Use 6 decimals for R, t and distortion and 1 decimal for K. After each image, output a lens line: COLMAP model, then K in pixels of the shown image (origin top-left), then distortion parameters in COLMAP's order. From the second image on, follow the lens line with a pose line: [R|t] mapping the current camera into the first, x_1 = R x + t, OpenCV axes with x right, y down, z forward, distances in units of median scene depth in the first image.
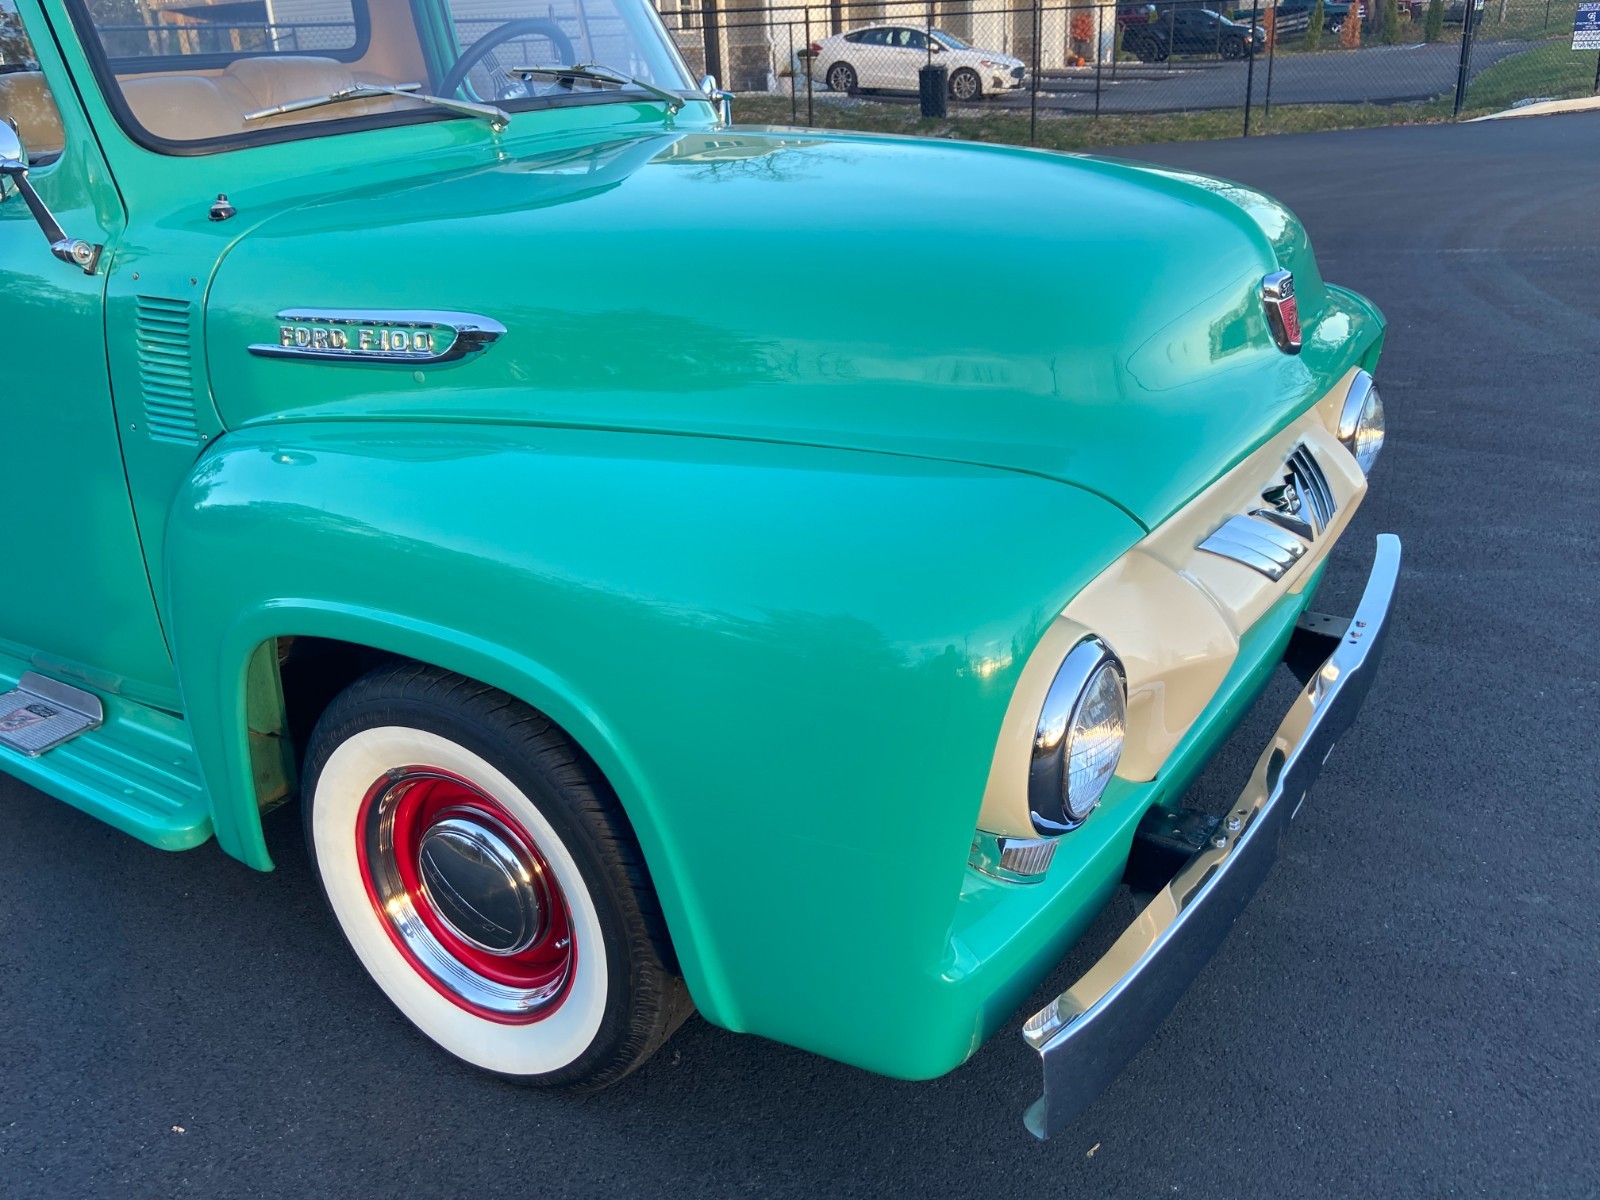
lens RADIAL K [[1359.6, 0, 803.2], [0, 1359.6, 609.2], [0, 0, 1]] dist [0.120520, -0.155831]
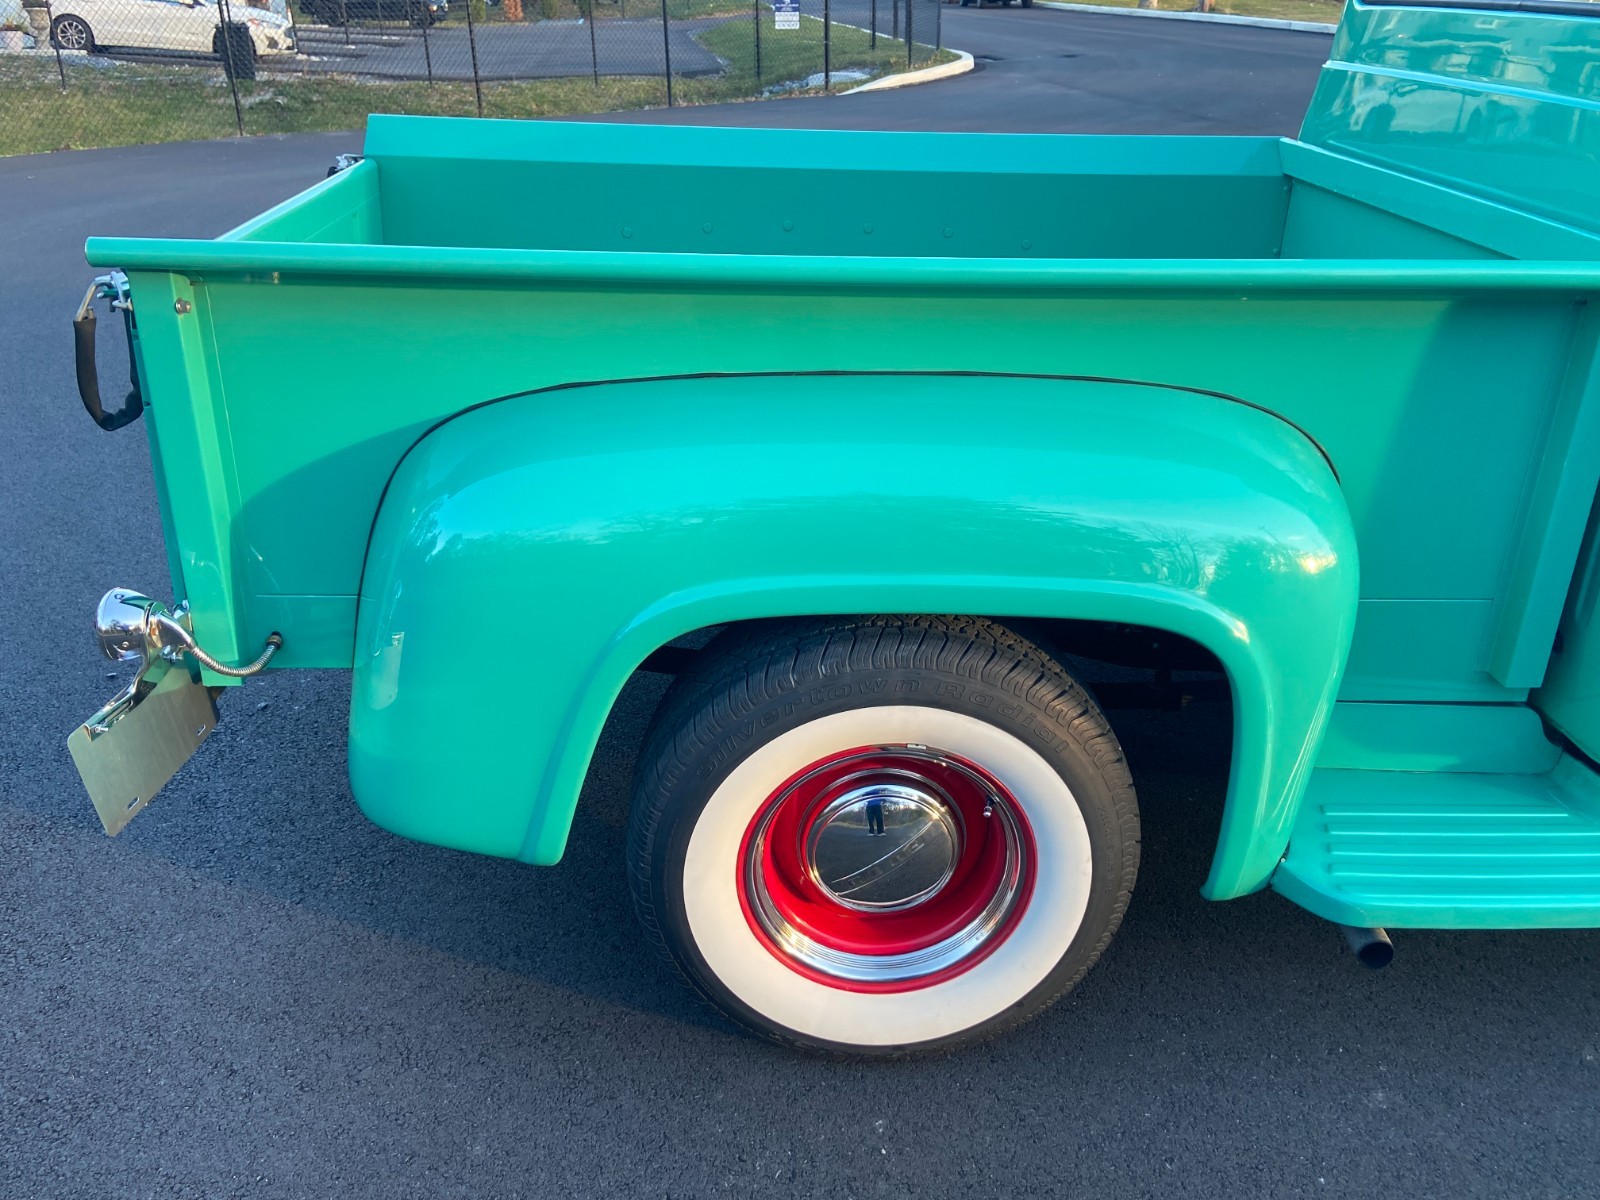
lens RADIAL K [[1359.6, 0, 796.7], [0, 1359.6, 591.6], [0, 0, 1]] dist [0.120520, -0.155831]
pose [[0.821604, -0.194038, 0.536018, -0.146412], [0.189195, 0.979806, 0.064693, -0.023443], [-0.537747, 0.048260, 0.841724, 0.067588]]
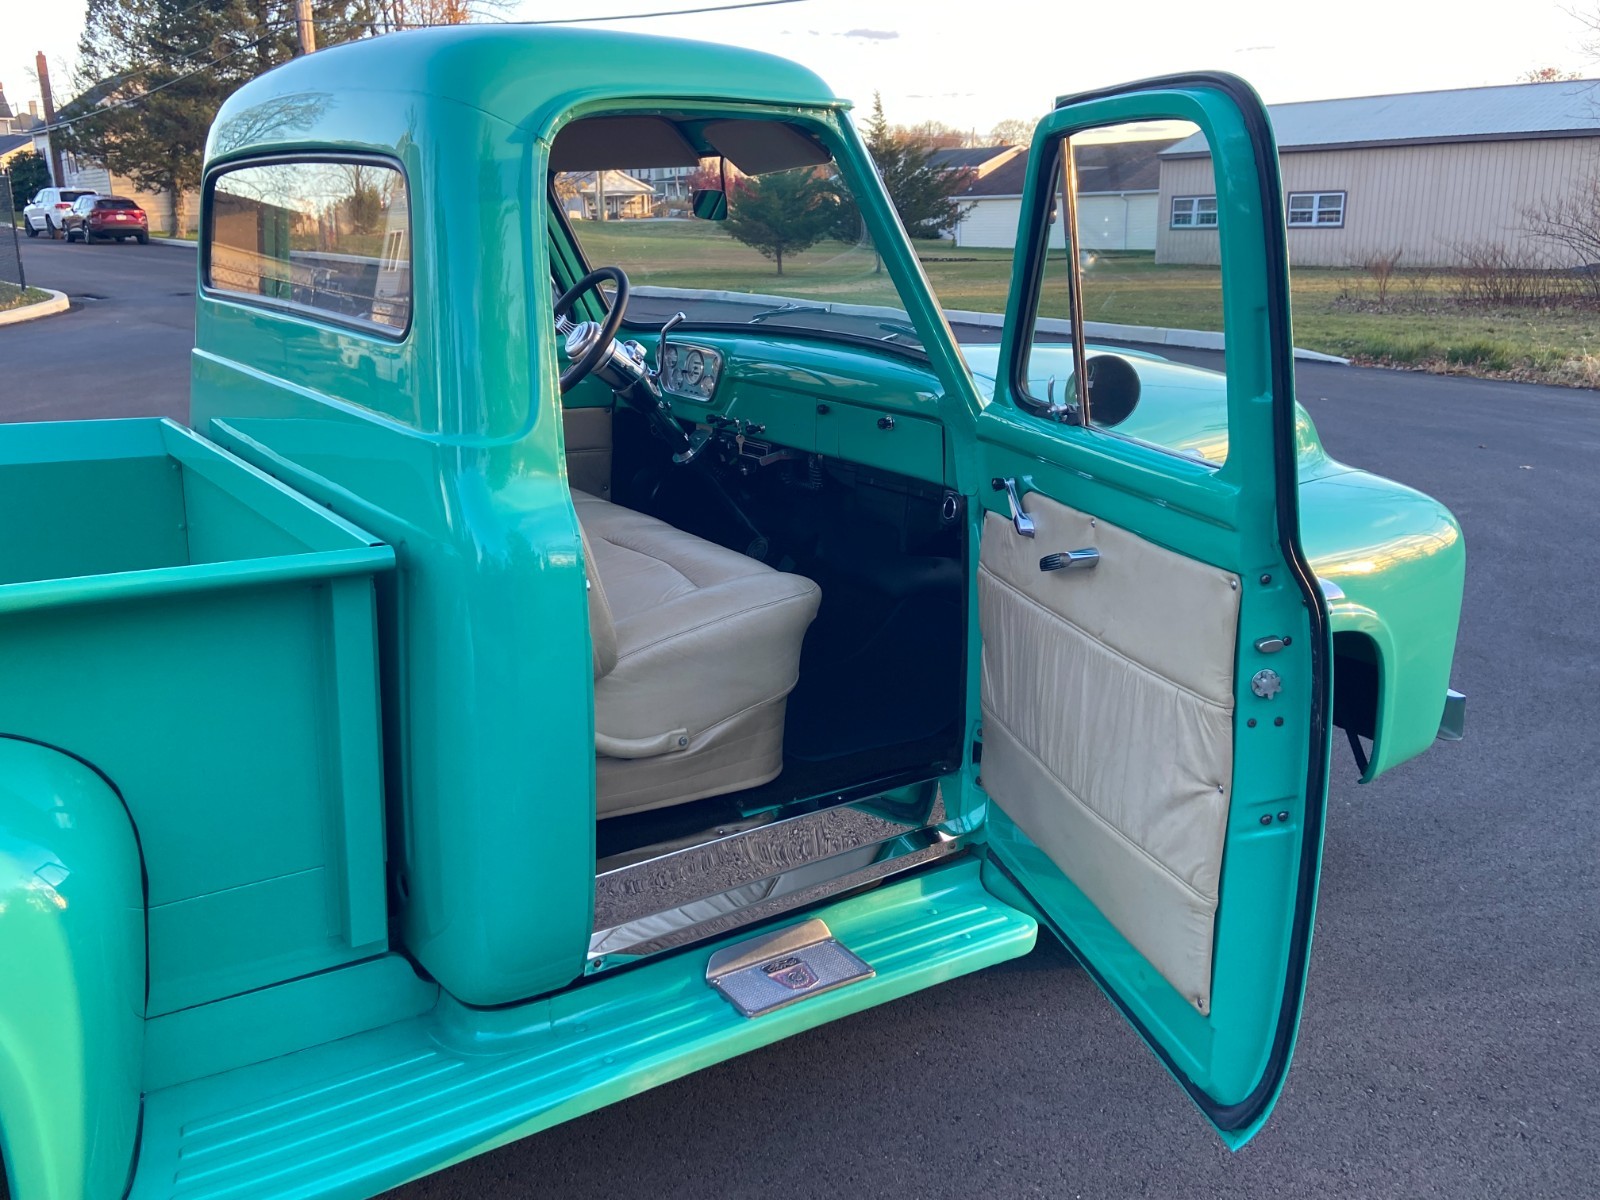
lens RADIAL K [[1346.8, 0, 799.6], [0, 1346.8, 589.3], [0, 0, 1]] dist [0.128216, -0.144147]
pose [[0.383752, -0.199385, 0.901654, -0.130628], [0.334961, 0.939967, 0.065295, -0.021671], [-0.860544, 0.276962, 0.427500, 0.050279]]
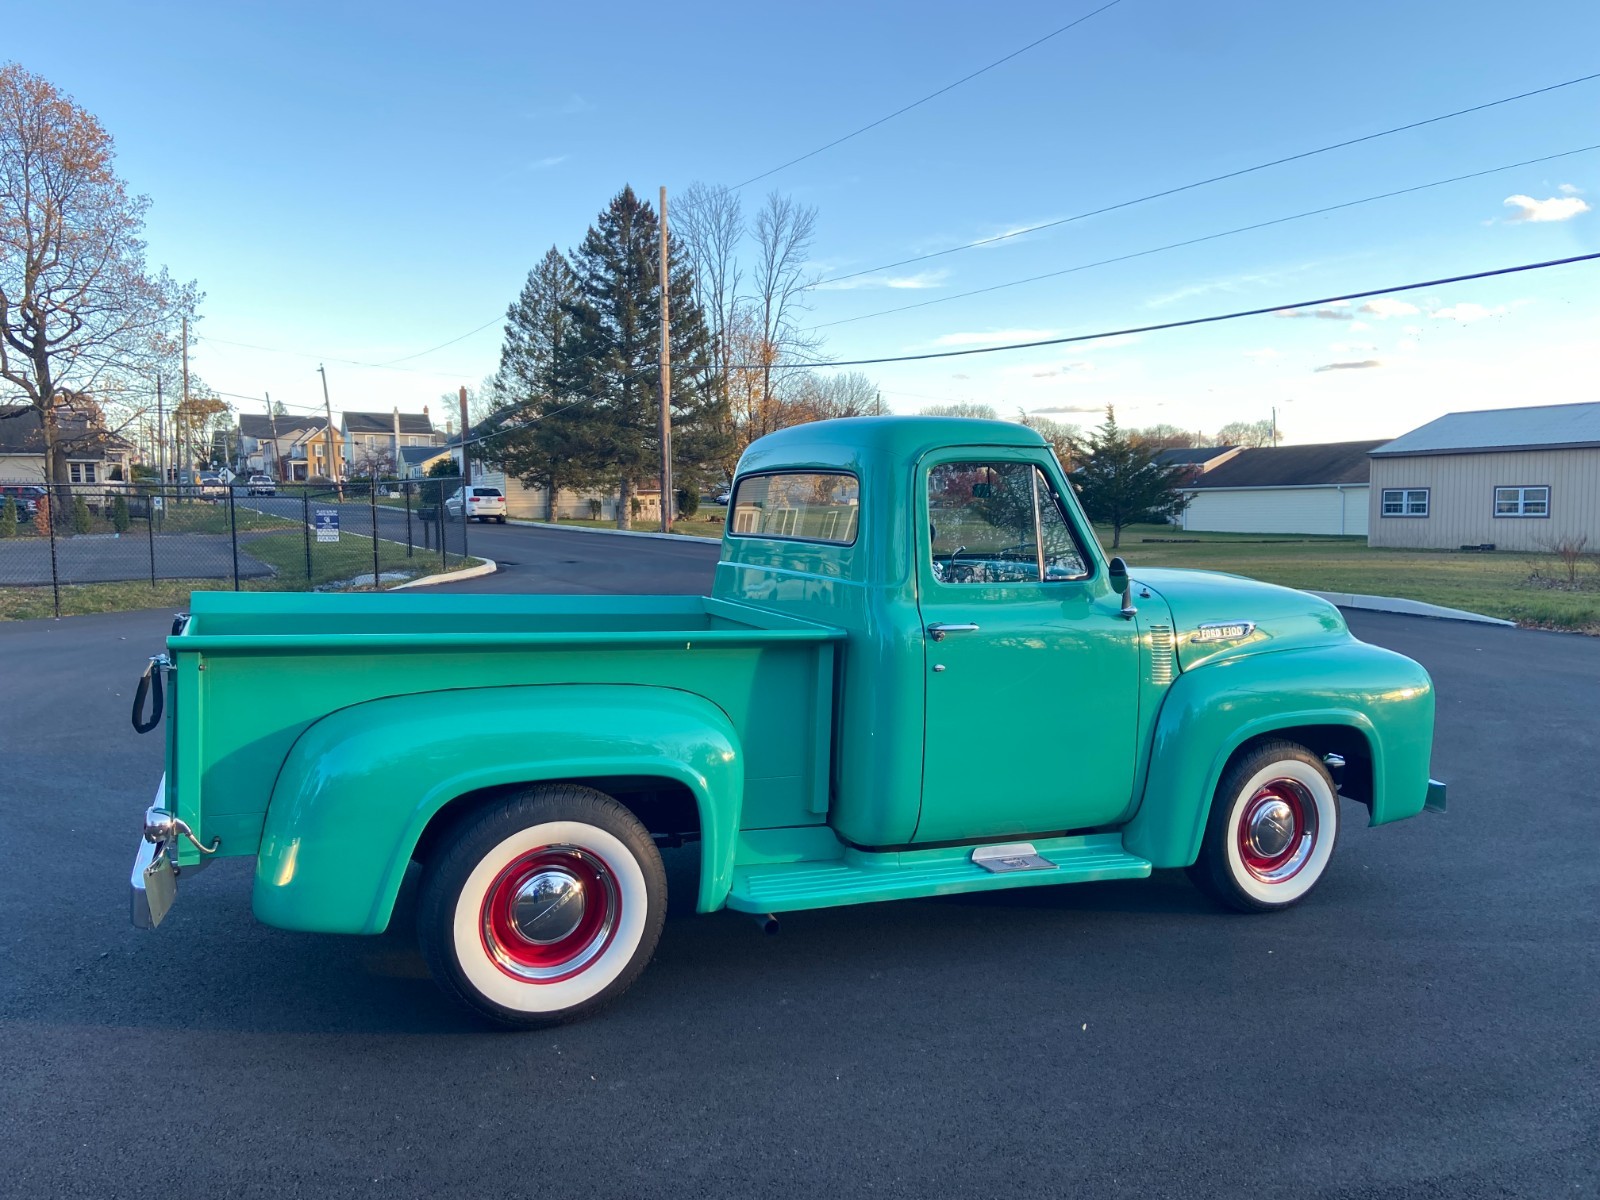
lens RADIAL K [[1205.9, 0, 805.3], [0, 1205.9, 606.8], [0, 0, 1]] dist [0.110895, -0.133172]
pose [[0.553282, -0.022166, 0.832699, -0.202304], [0.290239, 0.942133, -0.167768, -0.005030], [-0.780795, 0.334505, 0.527699, 0.022242]]
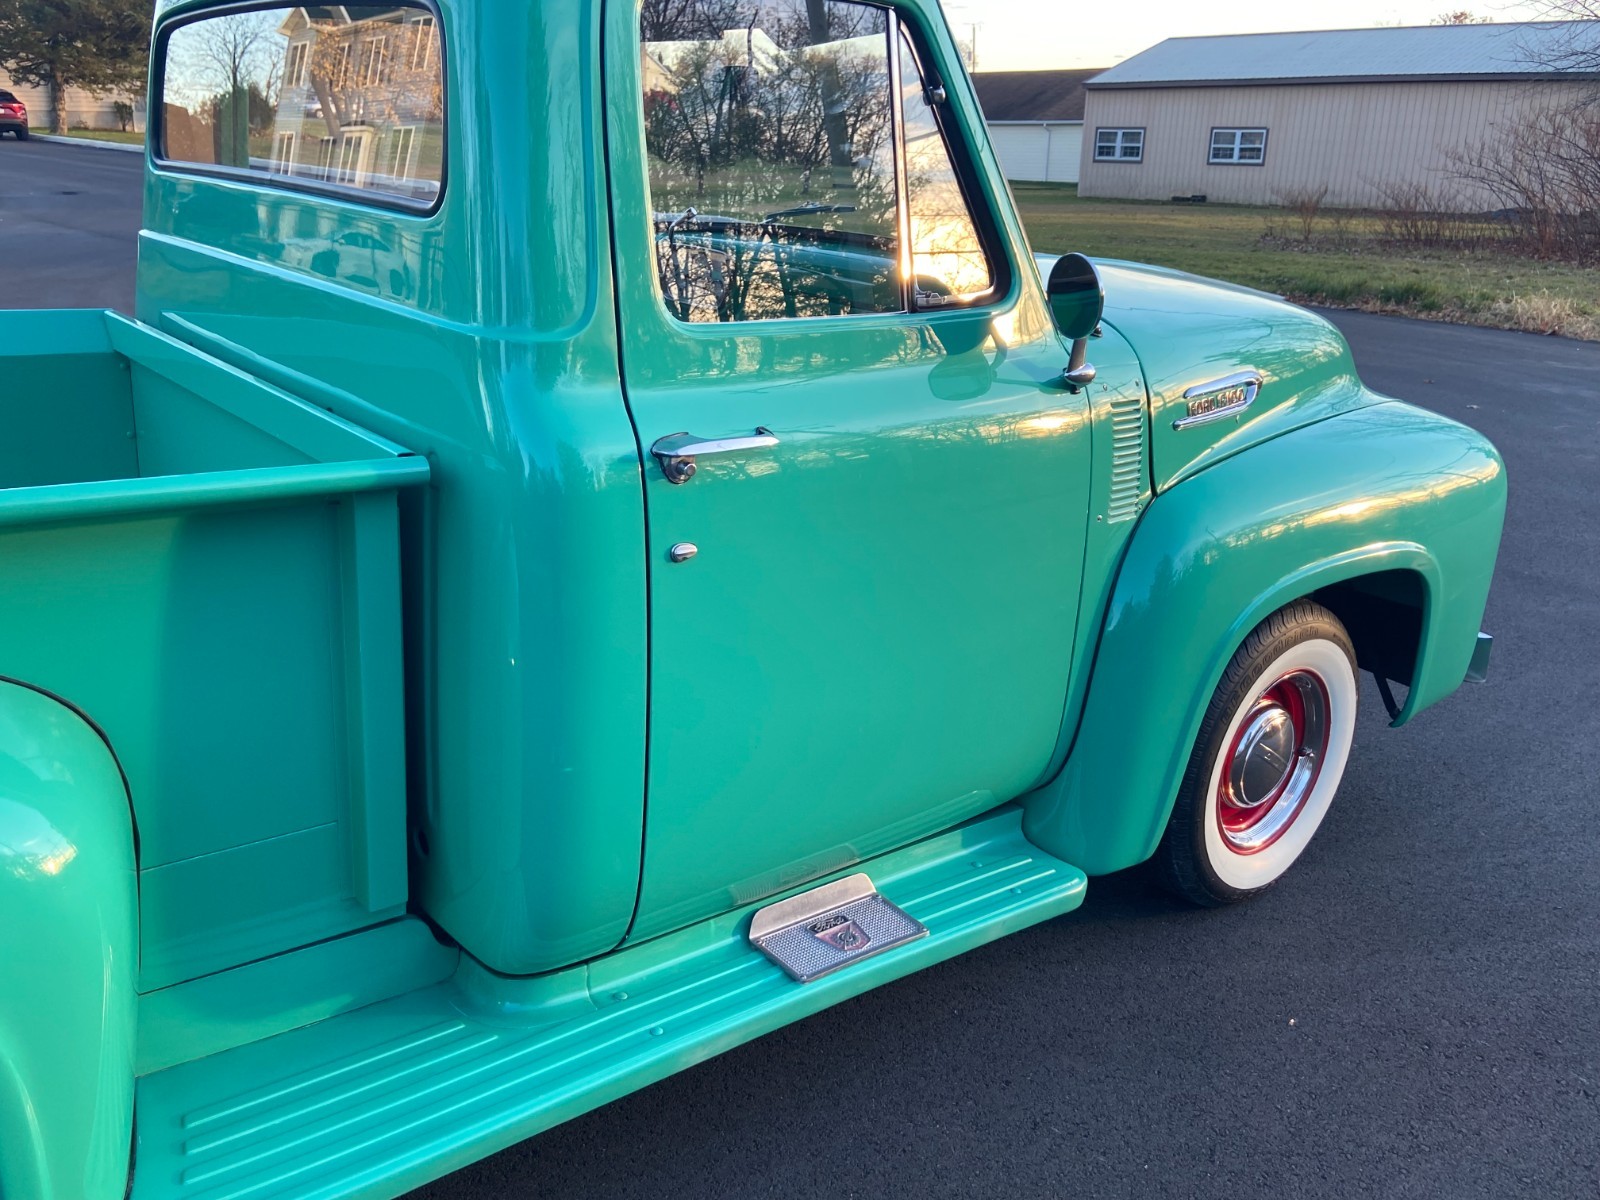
lens RADIAL K [[1346.8, 0, 799.2], [0, 1346.8, 601.6], [0, 0, 1]] dist [0.128216, -0.144147]
pose [[0.326571, -0.248728, 0.911858, -0.125999], [0.315148, 0.938200, 0.143047, -0.023663], [-0.891085, 0.240655, 0.384776, 0.061752]]
